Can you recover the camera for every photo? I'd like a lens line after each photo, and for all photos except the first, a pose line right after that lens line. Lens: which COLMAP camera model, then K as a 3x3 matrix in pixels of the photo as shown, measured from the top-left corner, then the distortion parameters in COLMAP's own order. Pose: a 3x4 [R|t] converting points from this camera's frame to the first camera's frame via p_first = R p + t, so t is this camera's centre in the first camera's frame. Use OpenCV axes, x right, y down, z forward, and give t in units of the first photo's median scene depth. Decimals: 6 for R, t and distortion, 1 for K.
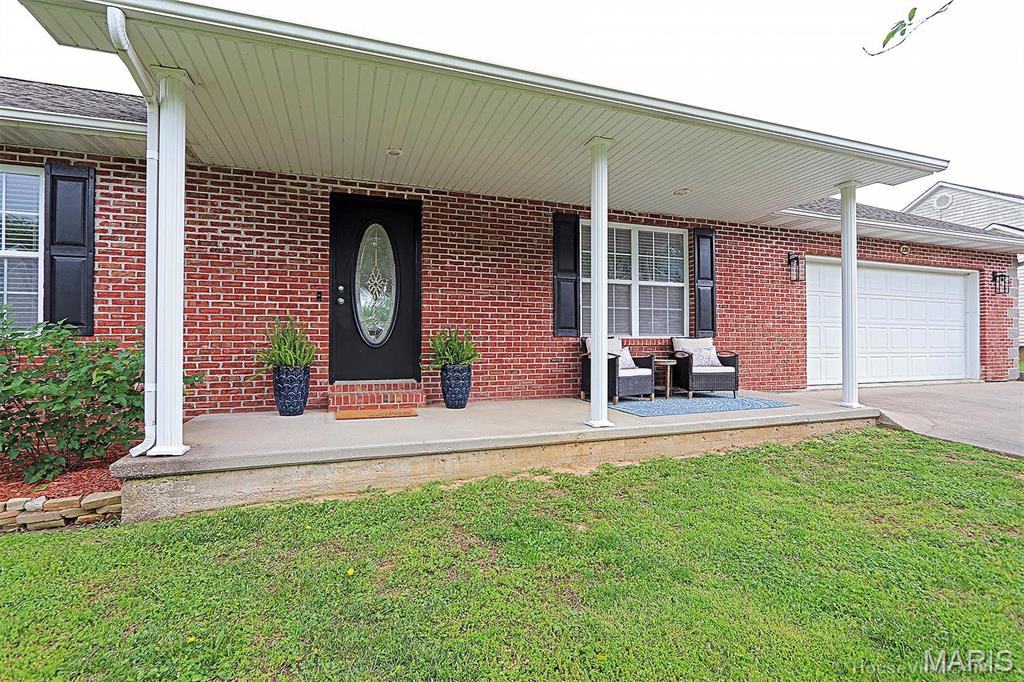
lens RADIAL K [[471.9, 0, 504.8], [0, 471.9, 337.7], [0, 0, 1]] dist [-0.015645, 0.002357]
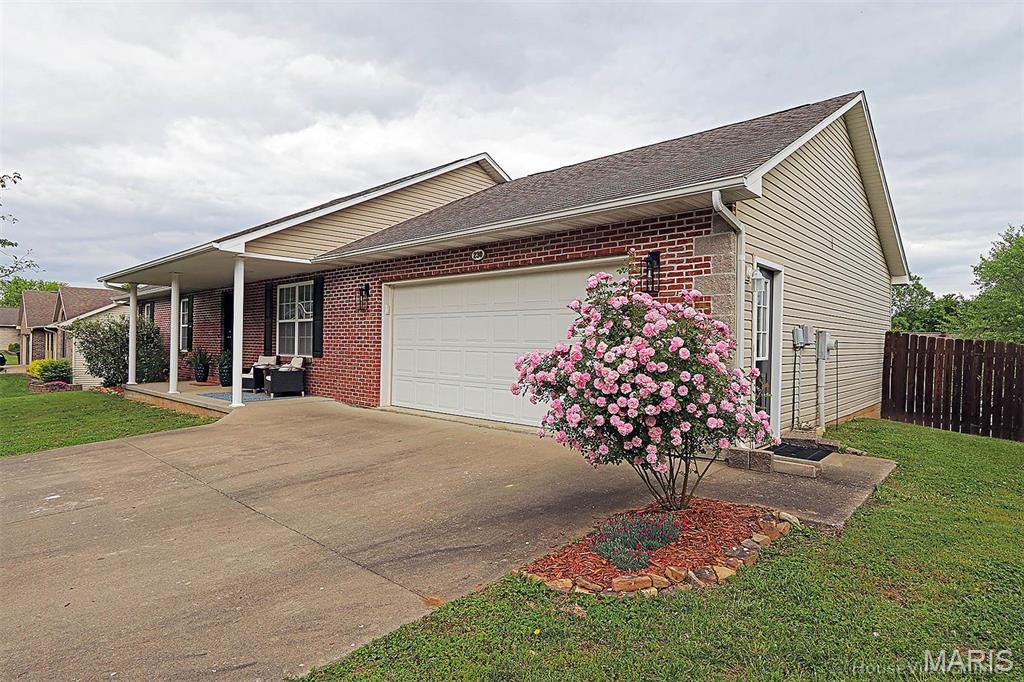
lens RADIAL K [[554.1, 0, 512.0], [0, 554.1, 341.0], [0, 0, 1]] dist [-0.024754, -0.000218]
pose [[0.470459, 0.002890, -0.882417, 2.376586], [-0.000269, 0.999995, 0.003132, -0.060797], [0.882422, -0.001236, 0.470457, 0.836462]]
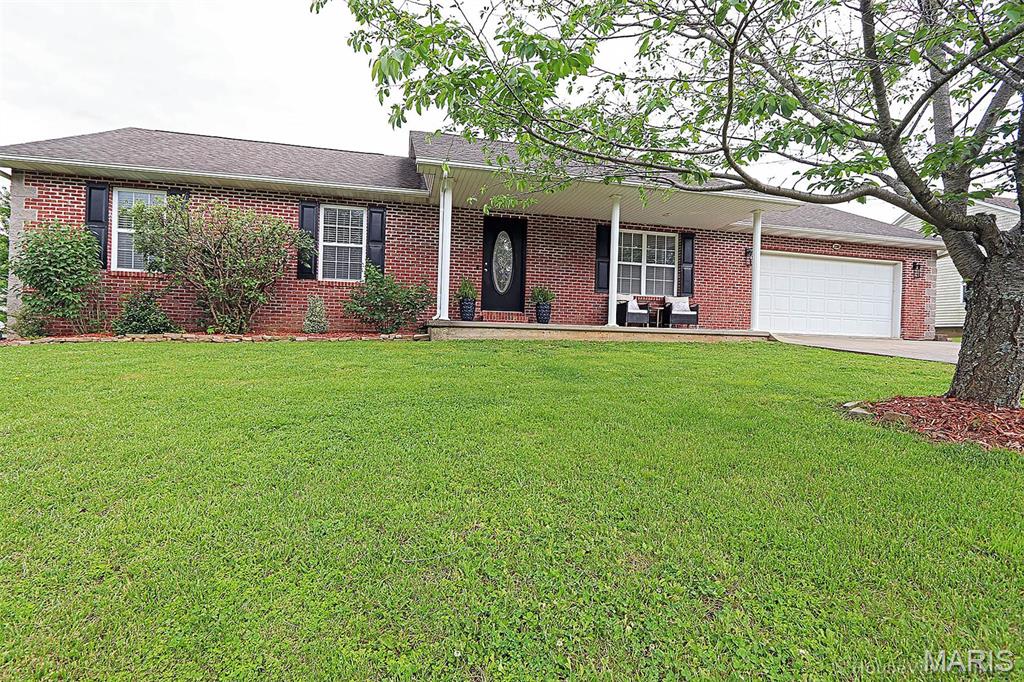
lens RADIAL K [[452.9, 0, 503.8], [0, 452.9, 338.8], [0, 0, 1]] dist [-0.012984, 0.000595]
pose [[0.992154, 0.030033, -0.121365, -0.028742], [-0.027703, 0.999399, 0.020840, 0.148691], [0.121918, -0.017315, 0.992389, -0.787850]]
